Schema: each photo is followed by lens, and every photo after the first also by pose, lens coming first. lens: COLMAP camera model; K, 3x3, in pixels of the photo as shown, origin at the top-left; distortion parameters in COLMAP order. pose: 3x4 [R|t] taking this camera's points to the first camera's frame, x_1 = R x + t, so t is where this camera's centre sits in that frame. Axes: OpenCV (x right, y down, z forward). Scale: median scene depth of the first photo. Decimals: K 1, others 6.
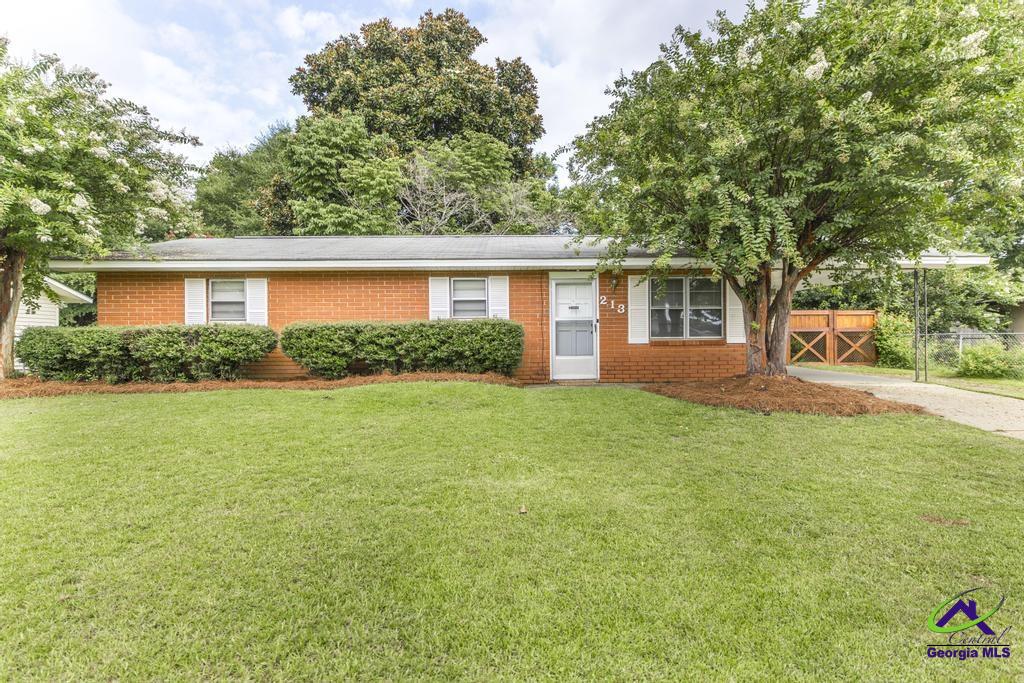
lens RADIAL K [[510.3, 0, 514.8], [0, 510.3, 343.5], [0, 0, 1]] dist [-0.001226, -0.000440]
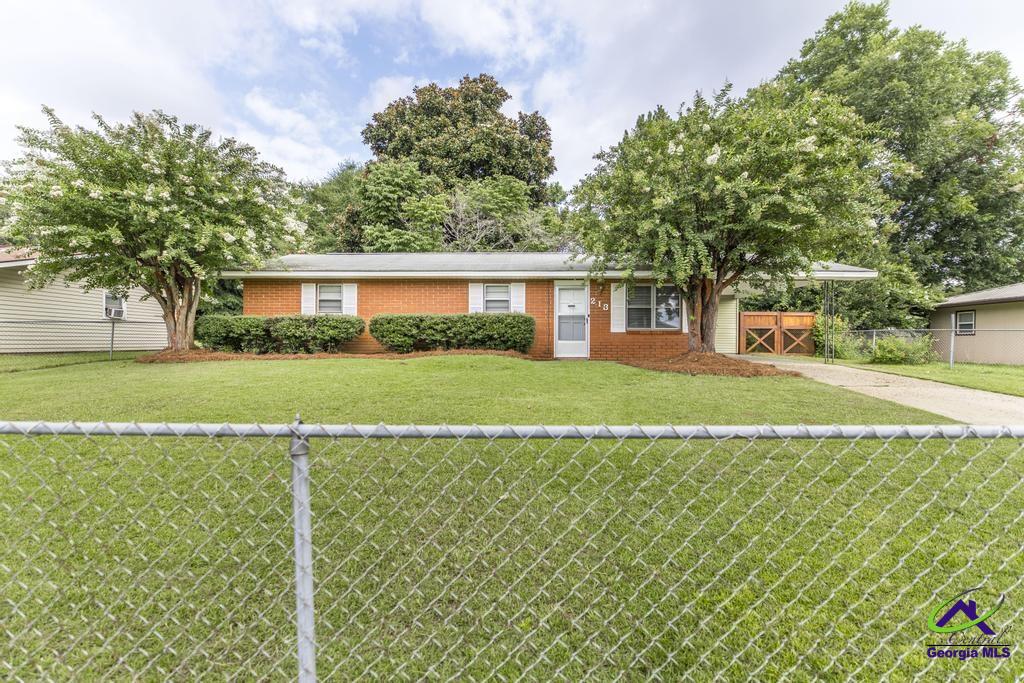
lens RADIAL K [[438.8, 0, 508.9], [0, 438.8, 344.1], [0, 0, 1]] dist [-0.011984, 0.000255]
pose [[0.998565, 0.013674, -0.051779, 0.006659], [-0.013357, 0.999890, 0.006460, 0.023293], [0.051862, -0.005759, 0.998638, -0.171341]]
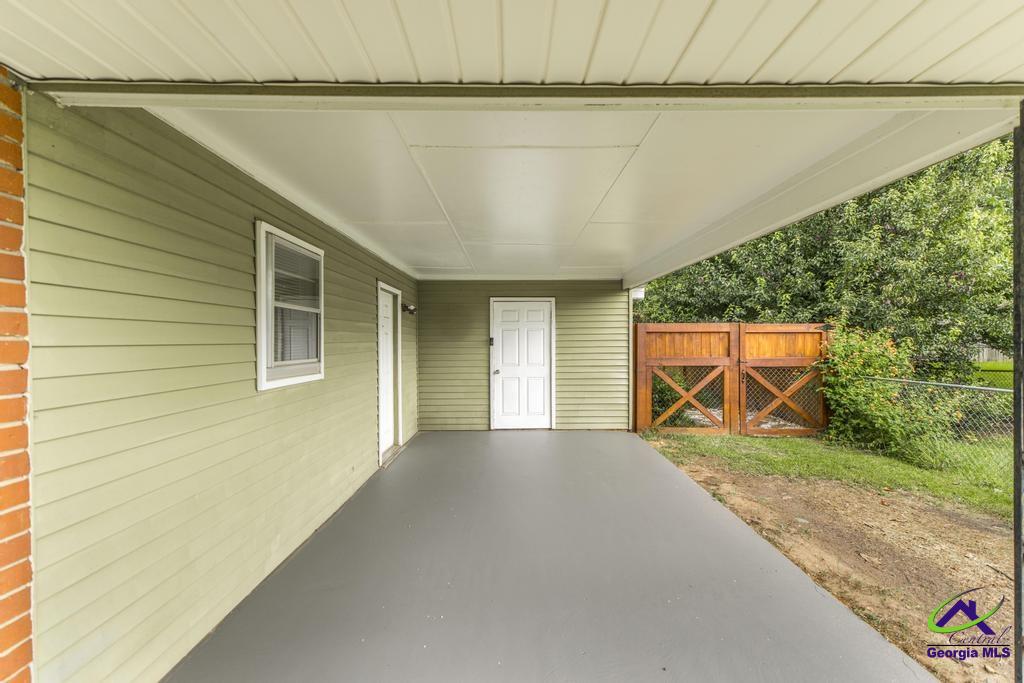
lens RADIAL K [[438.8, 0, 508.2], [0, 438.8, 340.4], [0, 0, 1]] dist [-0.011984, 0.000255]
pose [[0.999118, 0.002054, -0.041940, 0.577739], [-0.001996, 0.999997, 0.001442, -0.067807], [0.041943, -0.001357, 0.999119, 0.778908]]
